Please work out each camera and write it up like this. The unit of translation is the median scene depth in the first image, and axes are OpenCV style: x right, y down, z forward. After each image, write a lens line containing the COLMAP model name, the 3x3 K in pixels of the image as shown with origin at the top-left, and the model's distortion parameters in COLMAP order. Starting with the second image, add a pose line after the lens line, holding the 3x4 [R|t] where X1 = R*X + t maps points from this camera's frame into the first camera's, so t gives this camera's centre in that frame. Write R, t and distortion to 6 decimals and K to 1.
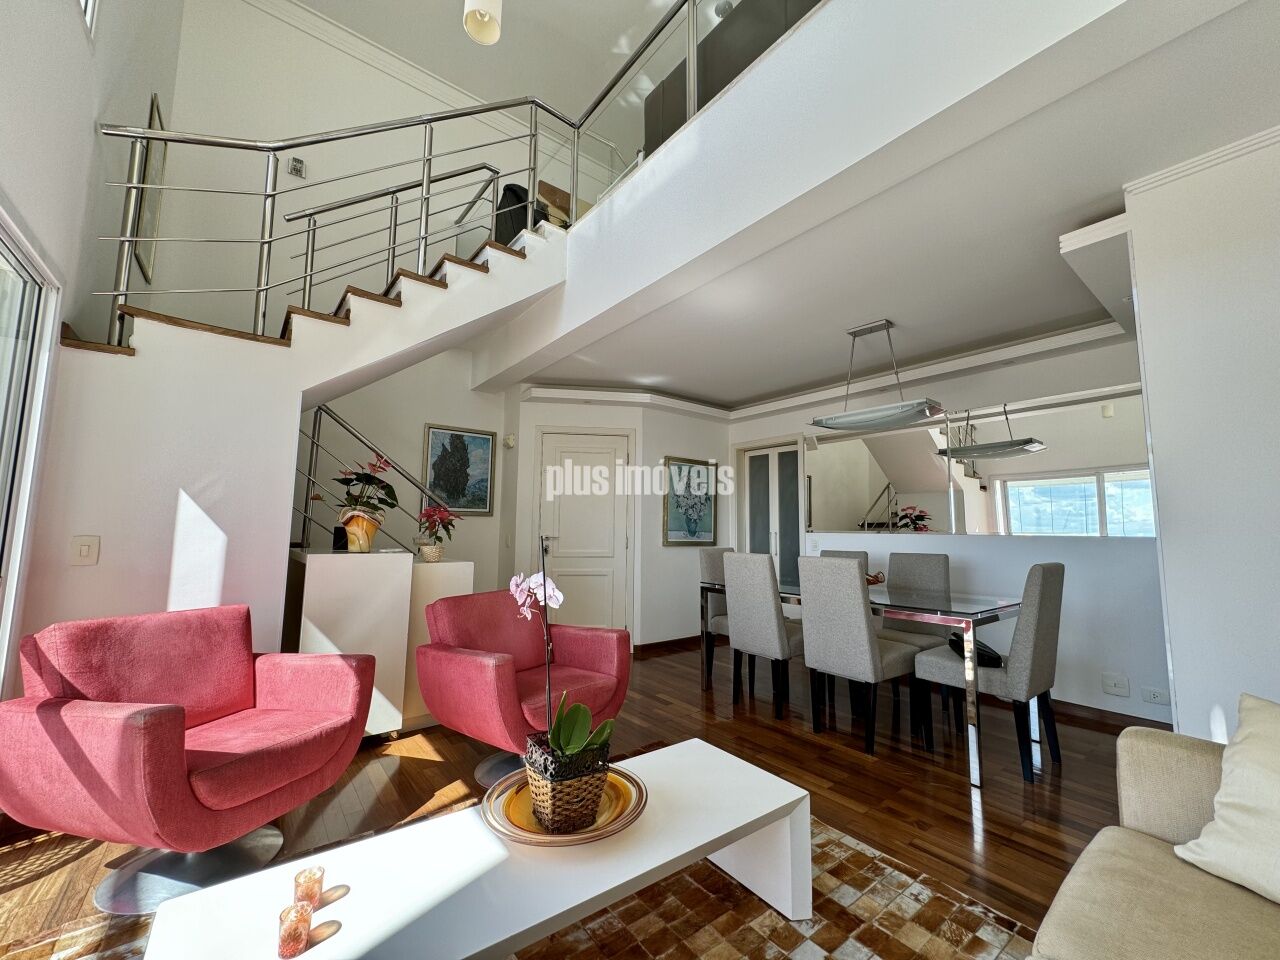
lens RADIAL K [[513.3, 0, 642.6], [0, 513.3, 474.7], [0, 0, 1]] dist [0.000079, -0.000141]
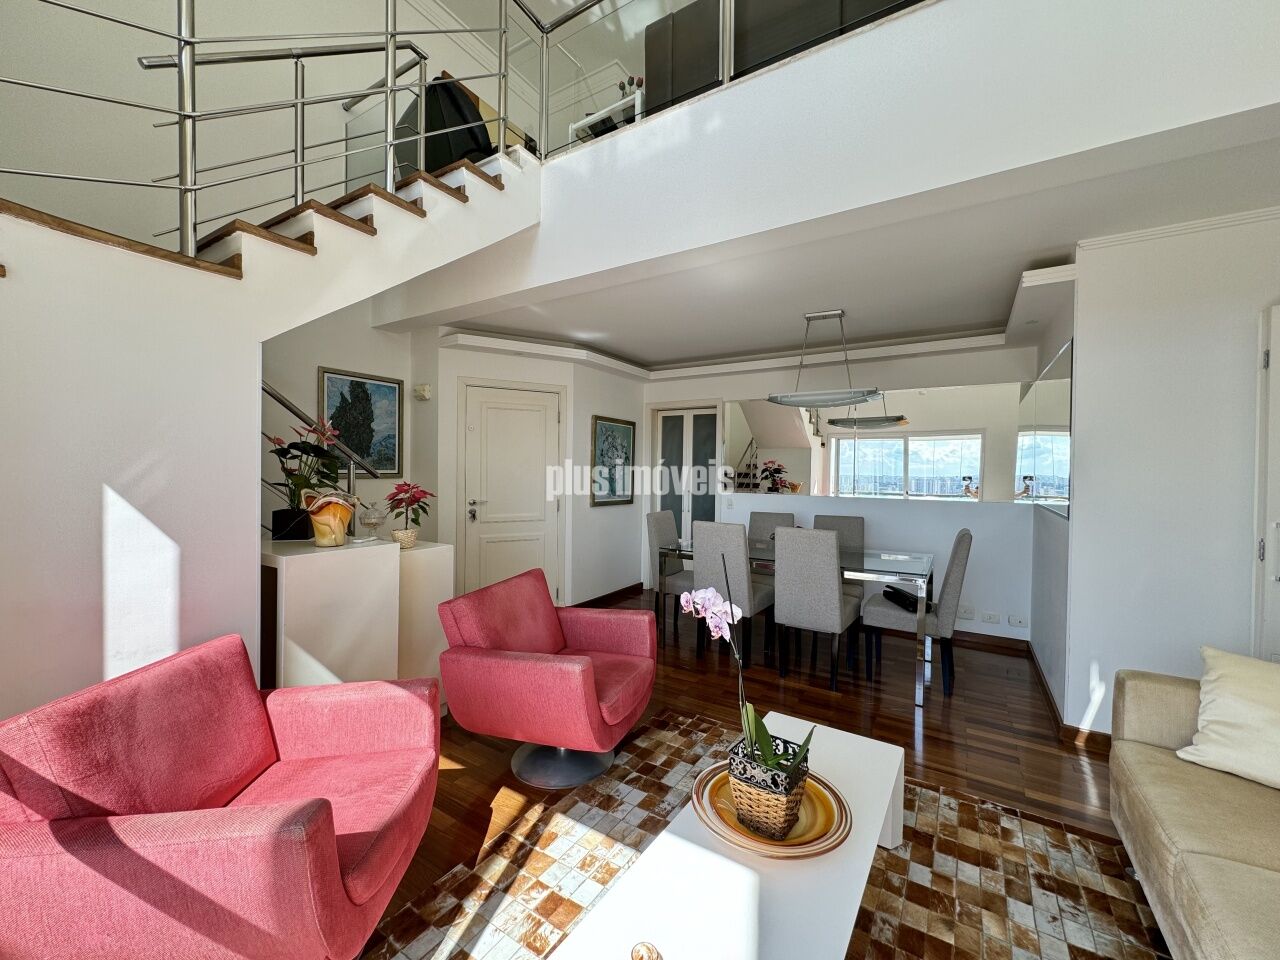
lens RADIAL K [[513.3, 0, 640.6], [0, 513.3, 473.3], [0, 0, 1]] dist [0.000079, -0.000141]
pose [[0.939827, -0.001367, 0.341649, -0.372061], [-0.039983, 0.992680, 0.113960, -0.075323], [-0.339304, -0.120763, 0.932893, 0.090435]]
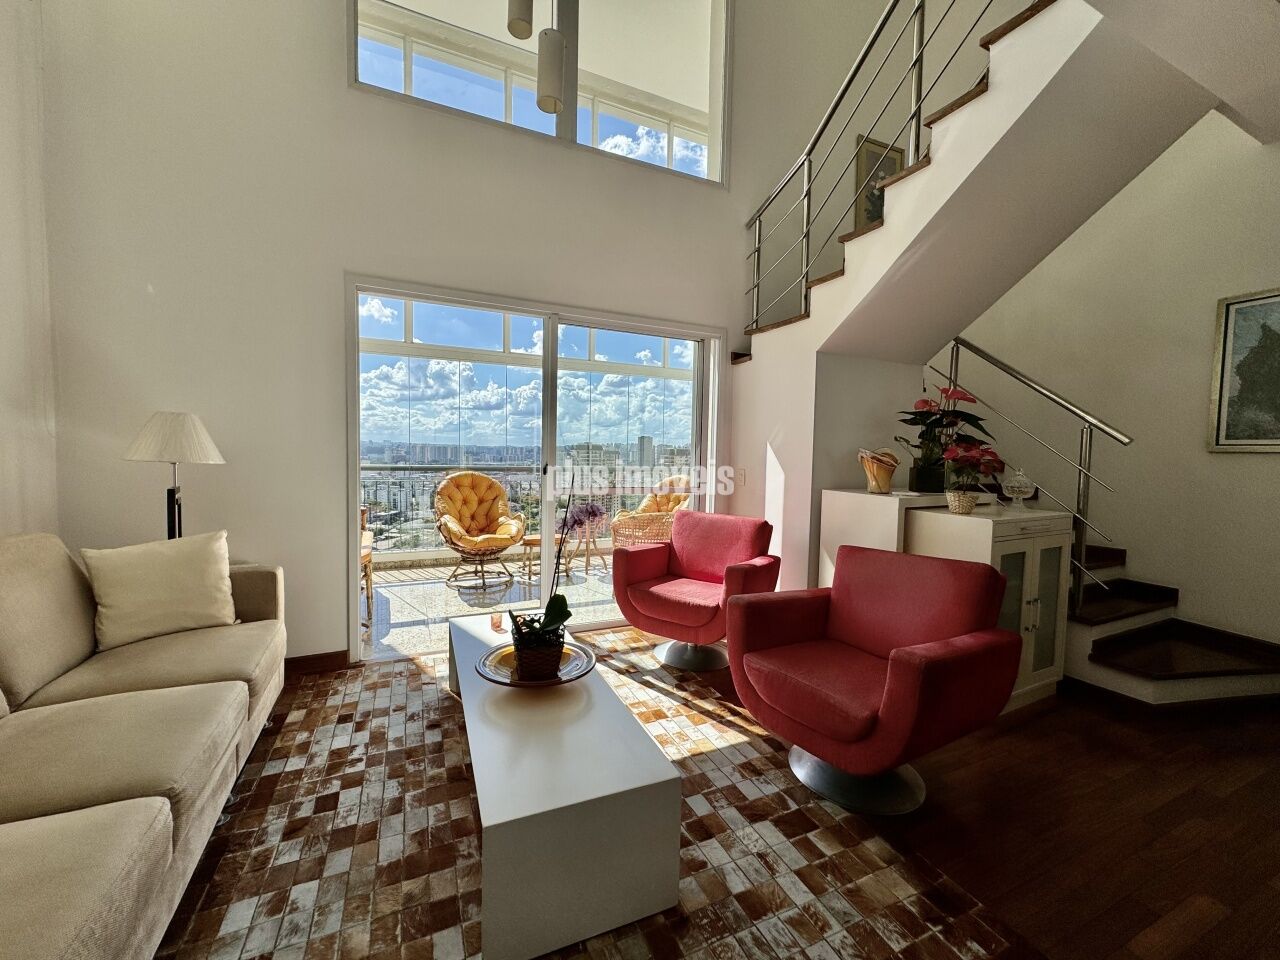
lens RADIAL K [[513.3, 0, 644.1], [0, 513.3, 480.7], [0, 0, 1]] dist [0.000079, -0.000141]
pose [[-0.219417, 0.041680, -0.974741, 0.538998], [0.084840, 0.996118, 0.023496, 0.065688], [0.971935, -0.077542, -0.222101, 0.792618]]
